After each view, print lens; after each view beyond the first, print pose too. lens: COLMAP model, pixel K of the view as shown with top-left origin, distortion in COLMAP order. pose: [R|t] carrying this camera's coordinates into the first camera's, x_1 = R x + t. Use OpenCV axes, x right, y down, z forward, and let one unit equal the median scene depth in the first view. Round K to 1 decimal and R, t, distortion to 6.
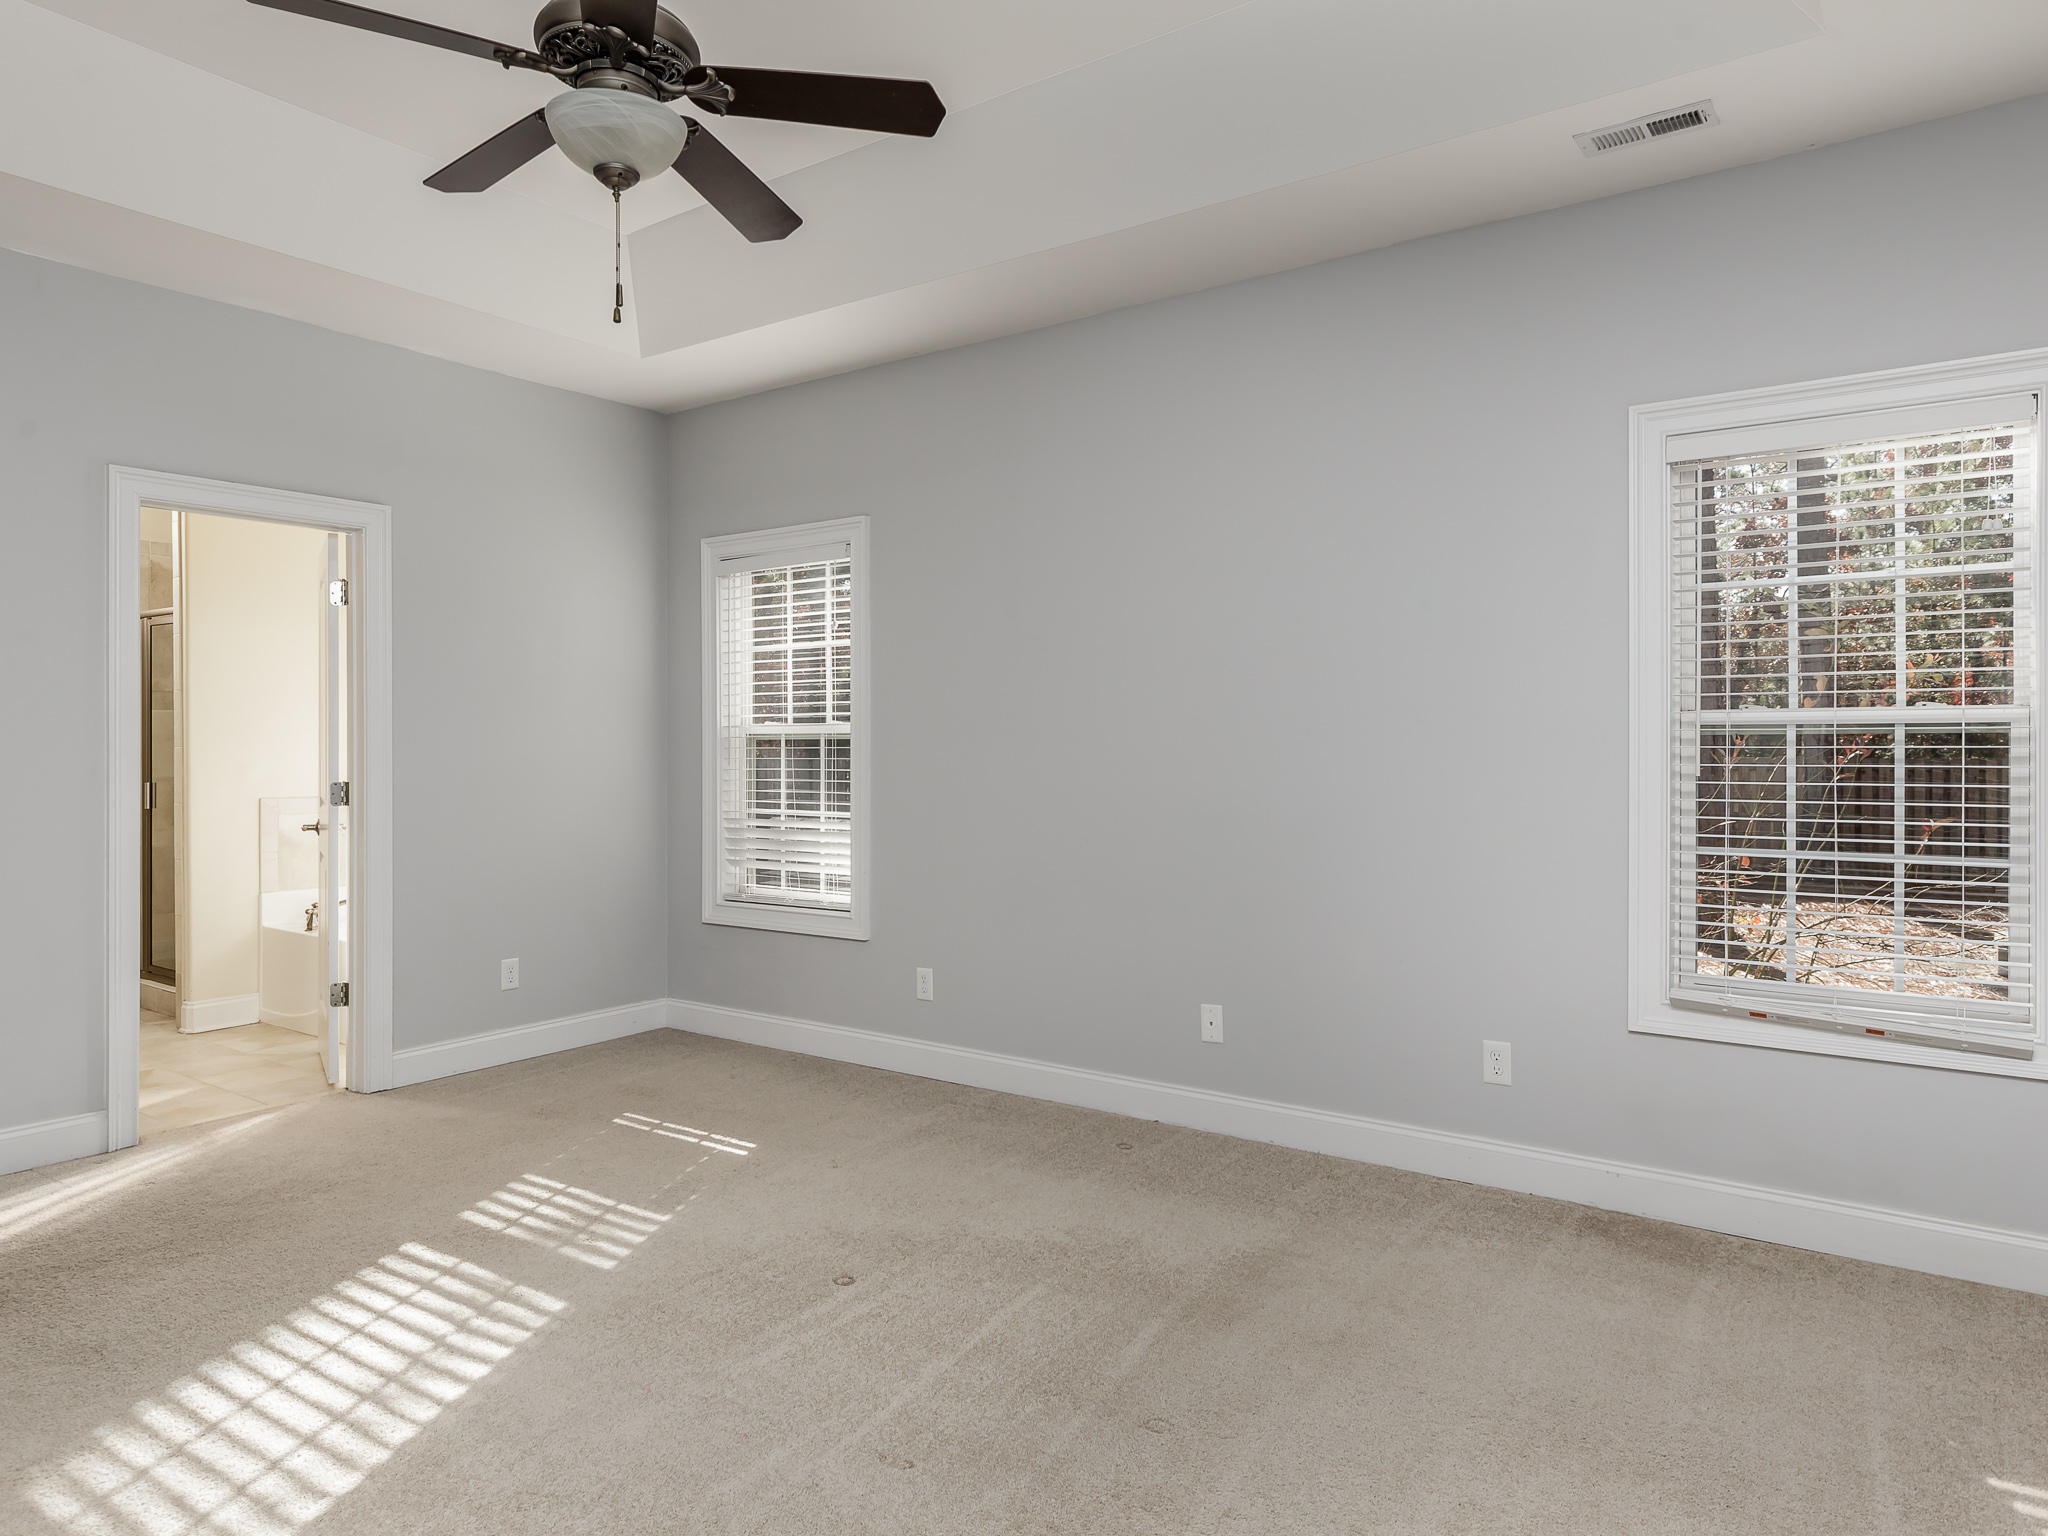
lens RADIAL K [[1294.9, 0, 1014.1], [0, 1294.9, 755.2], [0, 0, 1]] dist [0.014747, -0.004454]
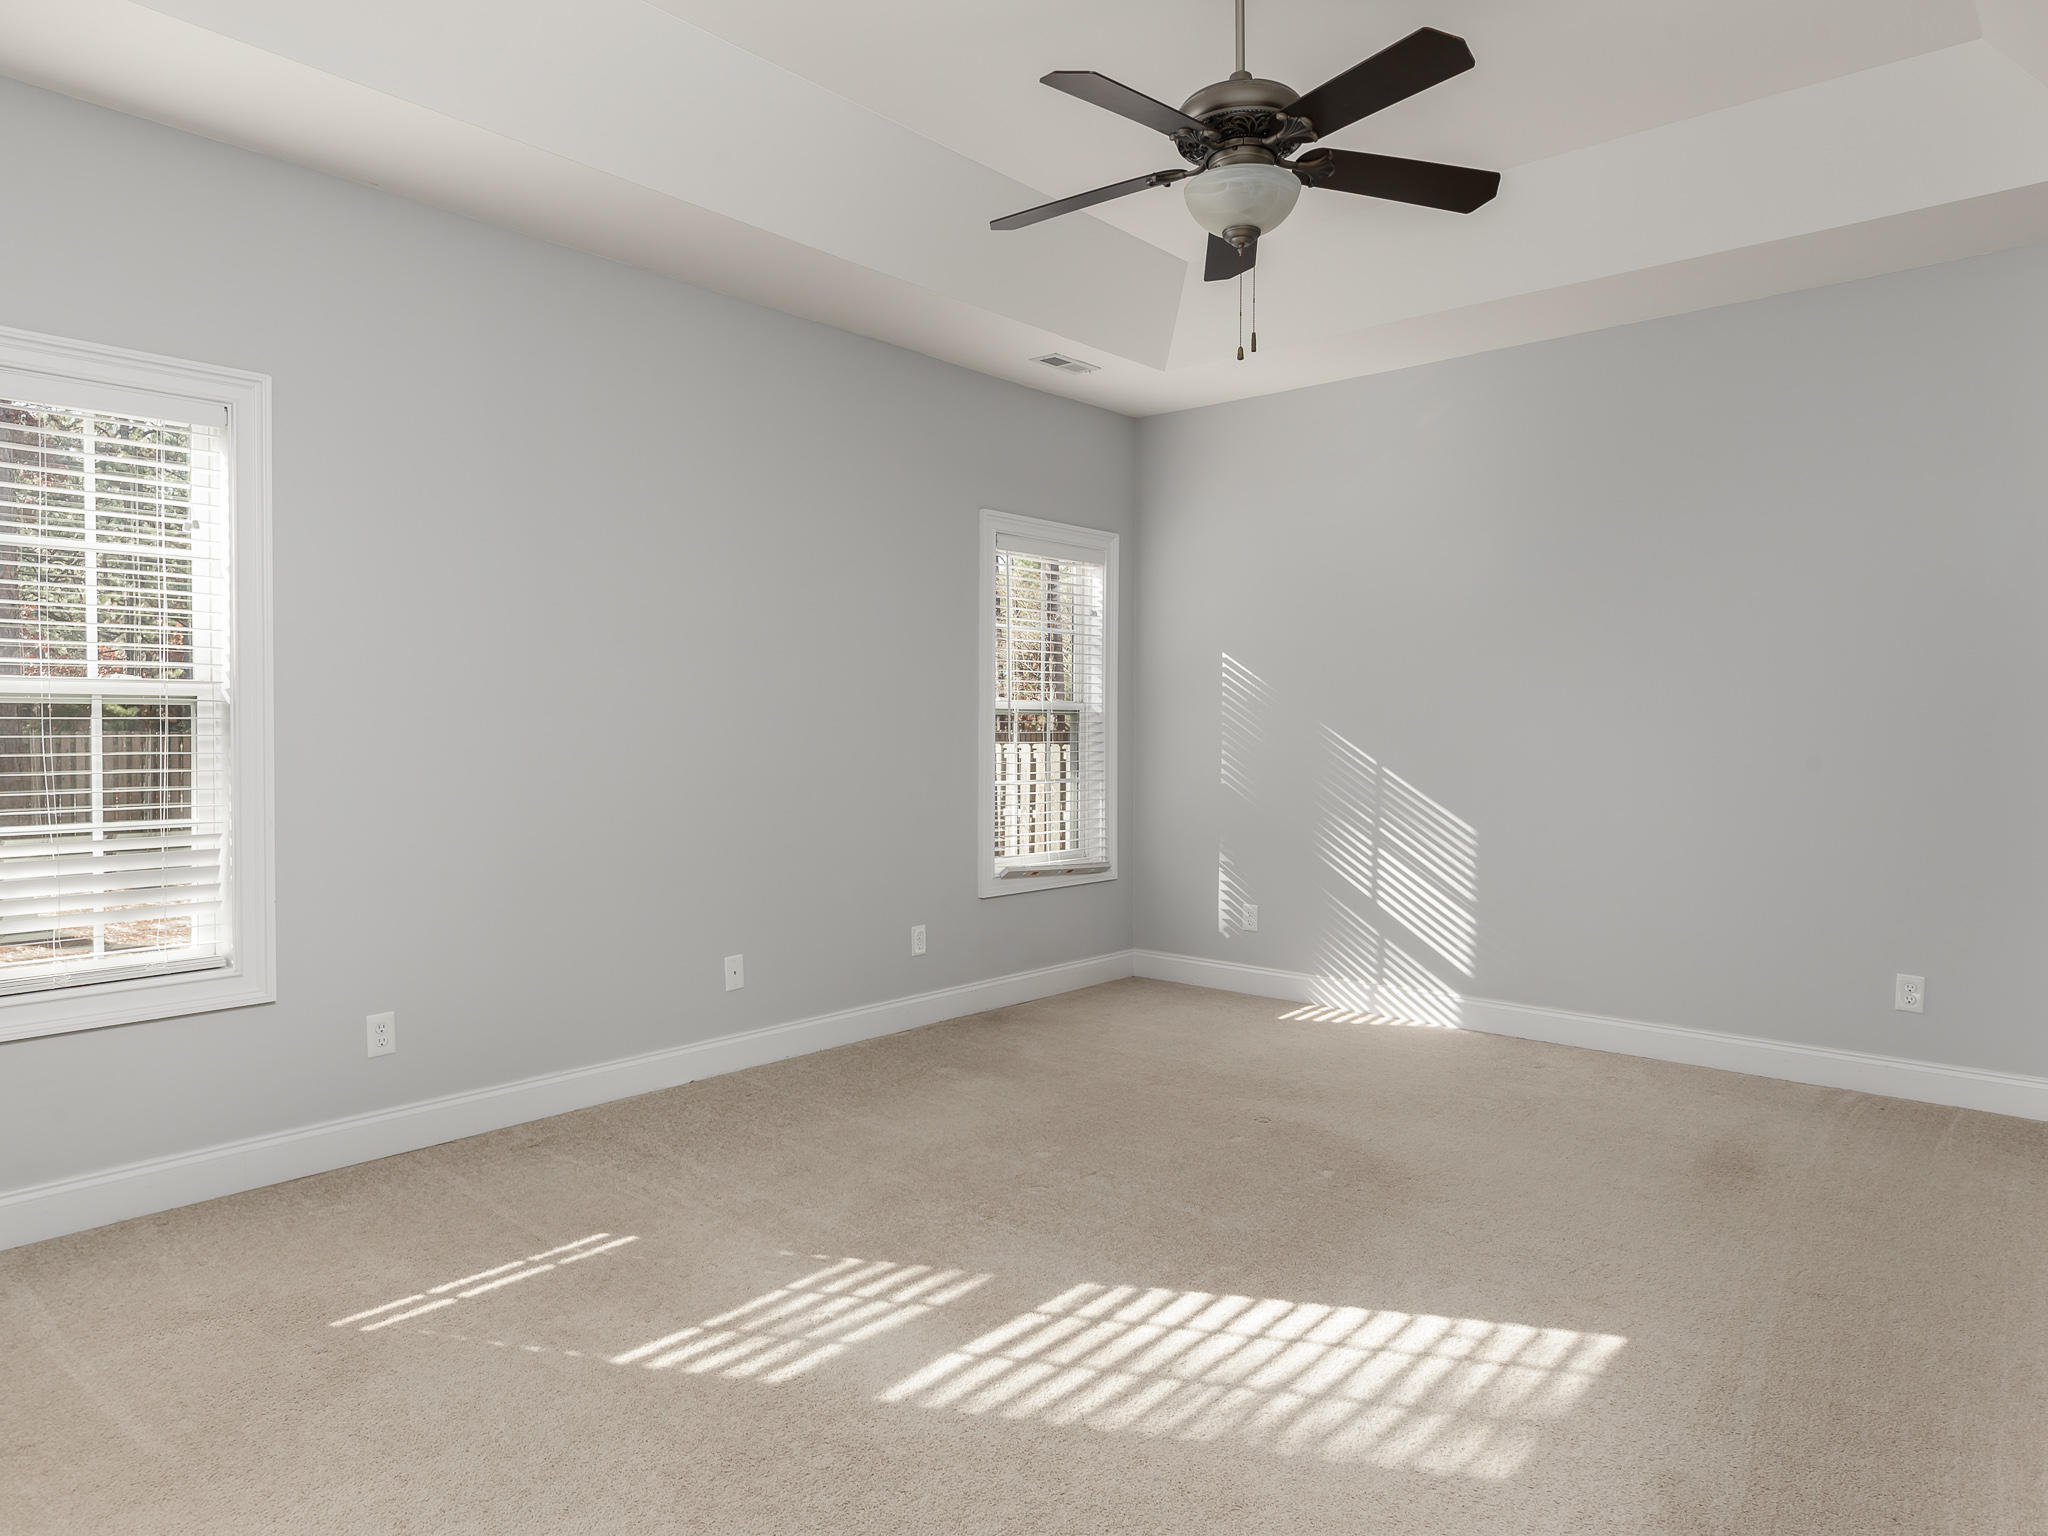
lens RADIAL K [[1294.9, 0, 1014.1], [0, 1294.9, 755.2], [0, 0, 1]] dist [0.014747, -0.004454]
pose [[0.102569, -0.024084, 0.994434, -0.749521], [0.001399, 0.999709, 0.024067, -0.002688], [-0.994725, -0.001077, 0.102573, 0.539124]]
